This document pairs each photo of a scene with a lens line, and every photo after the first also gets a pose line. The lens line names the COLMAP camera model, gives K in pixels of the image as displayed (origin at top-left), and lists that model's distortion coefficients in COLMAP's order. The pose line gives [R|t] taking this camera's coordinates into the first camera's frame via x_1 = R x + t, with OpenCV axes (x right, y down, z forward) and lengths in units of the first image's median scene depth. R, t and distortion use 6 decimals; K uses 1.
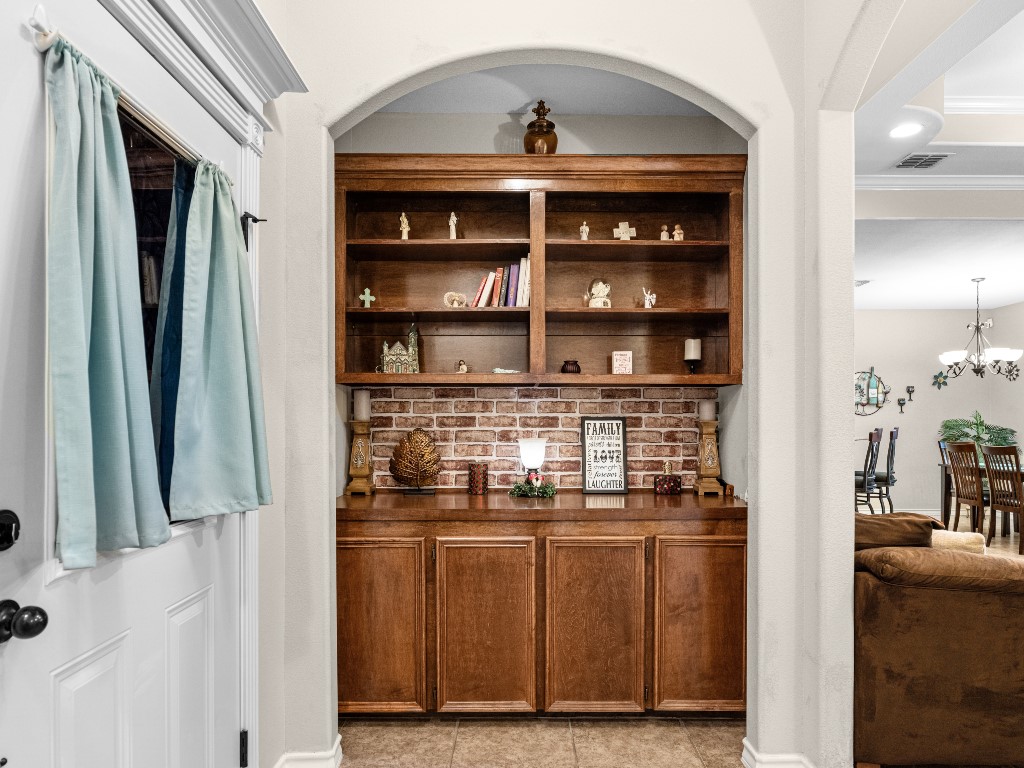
lens RADIAL K [[611.2, 0, 515.1], [0, 611.2, 413.6], [0, 0, 1]] dist [-0.002918, -0.000687]
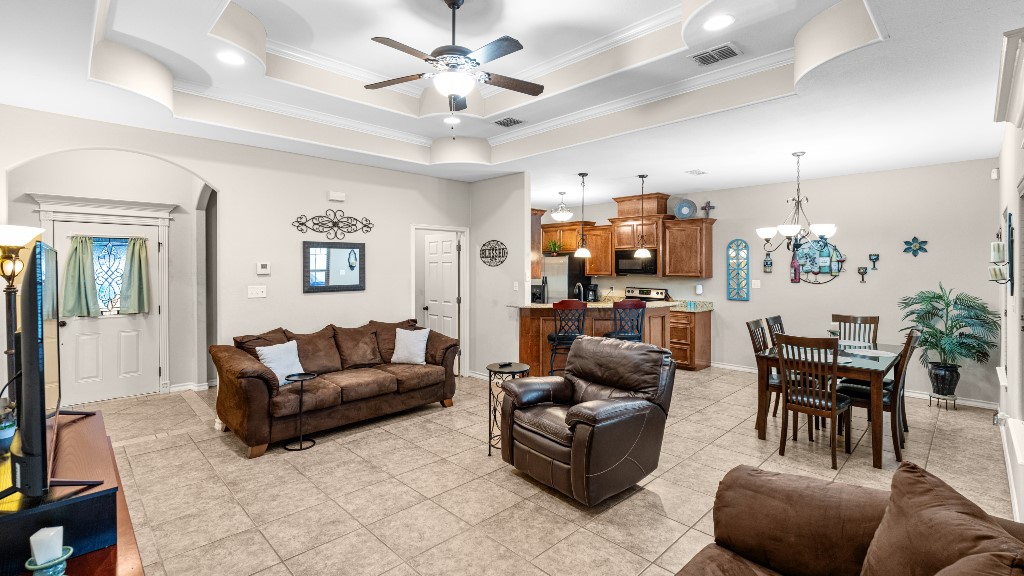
lens RADIAL K [[462.6, 0, 512.1], [0, 462.6, 270.4], [0, 0, 1]] dist [-0.010224, -0.000206]
pose [[0.695649, 0.003945, -0.718371, 0.972152], [0.010242, 0.999829, 0.015409, -0.045575], [0.718309, -0.018077, 0.695489, 0.137962]]
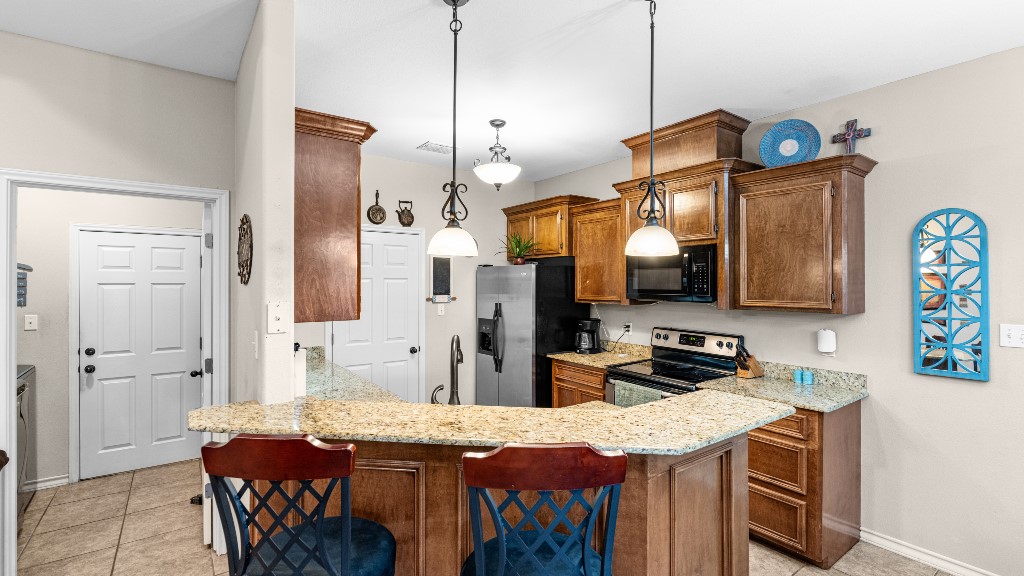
lens RADIAL K [[462.0, 0, 514.3], [0, 462.0, 282.9], [0, 0, 1]] dist [-0.003470, -0.000319]
pose [[0.582856, -0.002278, -0.812572, 0.668180], [0.010690, 0.999931, 0.004865, -0.039911], [0.812505, -0.011522, 0.582840, 0.739074]]
